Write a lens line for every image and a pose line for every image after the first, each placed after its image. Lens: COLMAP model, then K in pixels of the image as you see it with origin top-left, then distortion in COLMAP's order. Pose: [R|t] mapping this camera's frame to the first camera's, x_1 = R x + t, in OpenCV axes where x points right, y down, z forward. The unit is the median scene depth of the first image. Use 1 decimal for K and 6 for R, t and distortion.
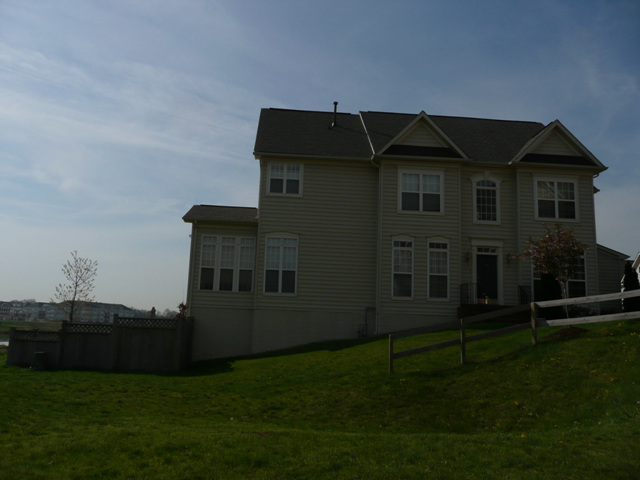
lens RADIAL K [[527.5, 0, 320.0], [0, 527.5, 240.0], [0, 0, 1]] dist [0.003097, 0.000480]
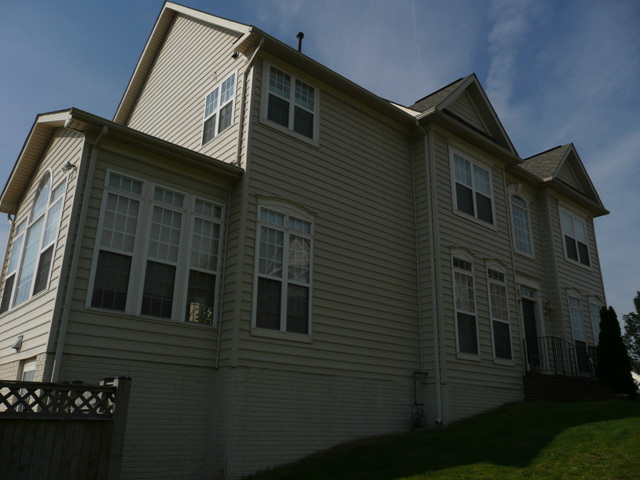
lens RADIAL K [[527.5, 0, 320.0], [0, 527.5, 240.0], [0, 0, 1]] dist [0.003097, 0.000480]
pose [[0.811437, 0.170852, 0.558910, -0.308521], [-0.091837, 0.981710, -0.166766, 0.093938], [-0.577180, 0.083992, 0.812286, 0.601494]]
